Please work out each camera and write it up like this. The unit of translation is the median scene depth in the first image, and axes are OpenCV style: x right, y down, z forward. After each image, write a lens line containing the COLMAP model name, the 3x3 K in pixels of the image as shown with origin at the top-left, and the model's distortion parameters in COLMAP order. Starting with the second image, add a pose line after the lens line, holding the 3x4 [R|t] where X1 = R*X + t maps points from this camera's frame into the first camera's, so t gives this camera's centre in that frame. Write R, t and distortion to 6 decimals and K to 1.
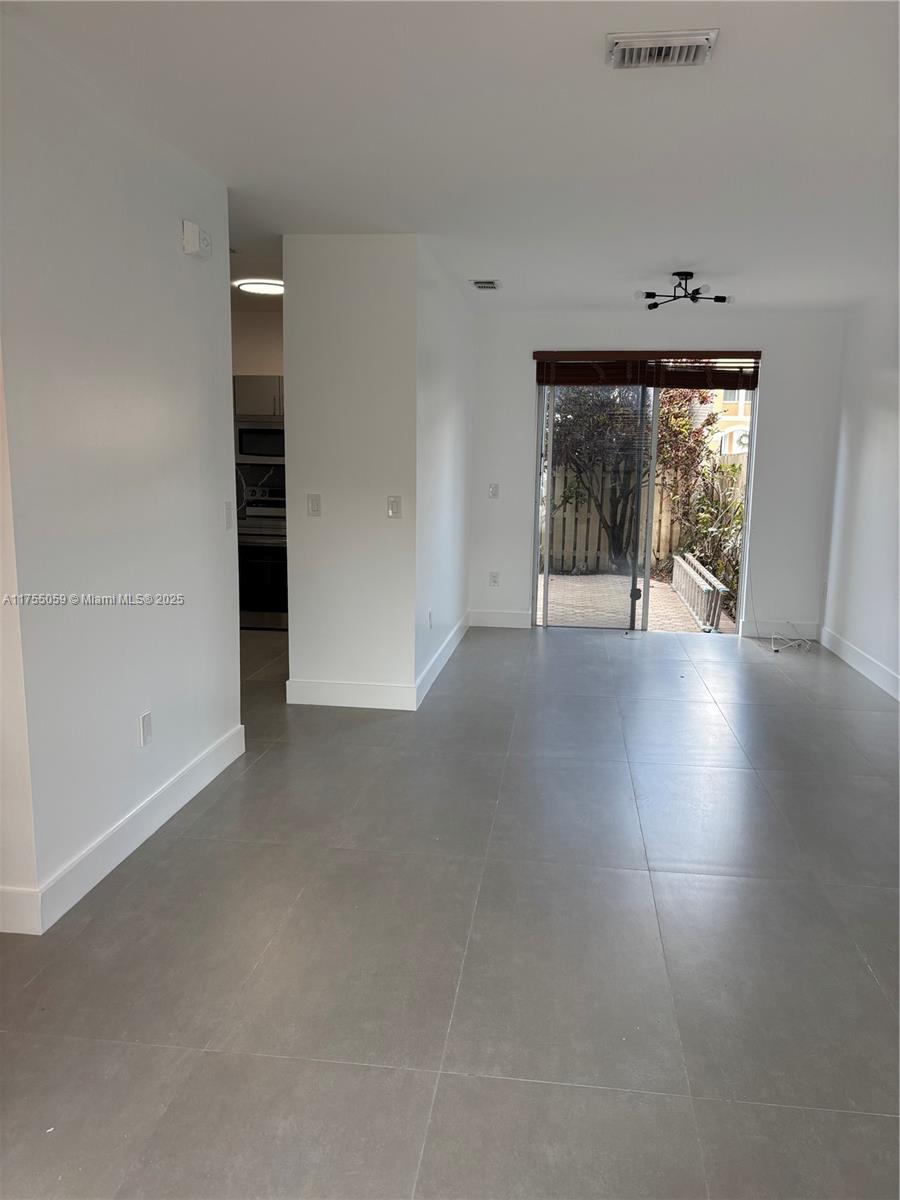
lens RADIAL K [[933.2, 0, 450.0], [0, 933.2, 600.0], [0, 0, 1]] dist [0.135405, -0.223025]
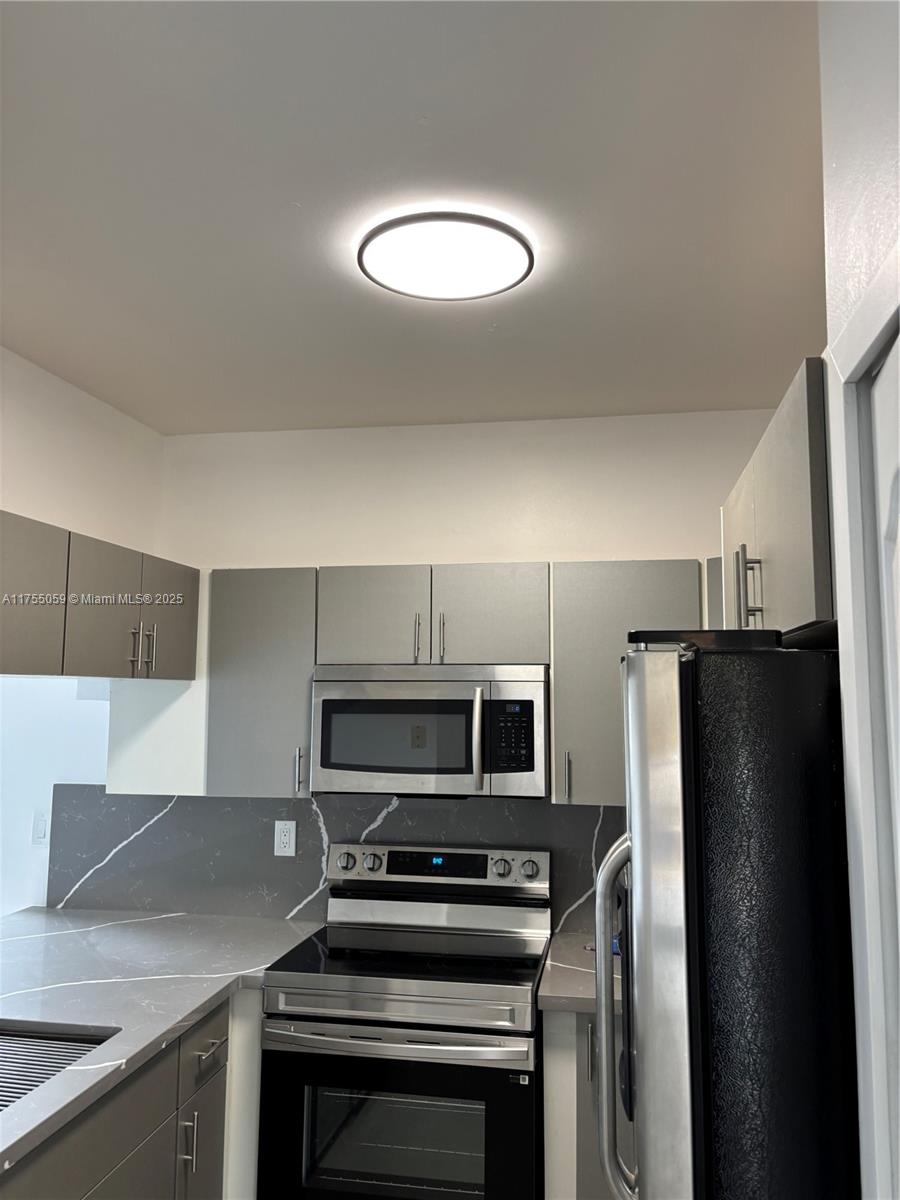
lens RADIAL K [[940.0, 0, 450.0], [0, 940.0, 600.0], [0, 0, 1]] dist [0.038191, -0.005141]
pose [[0.998757, -0.013497, -0.047992, -0.147763], [0.000738, 0.966552, -0.256468, -0.118371], [0.049848, 0.256114, 0.965360, 0.601519]]
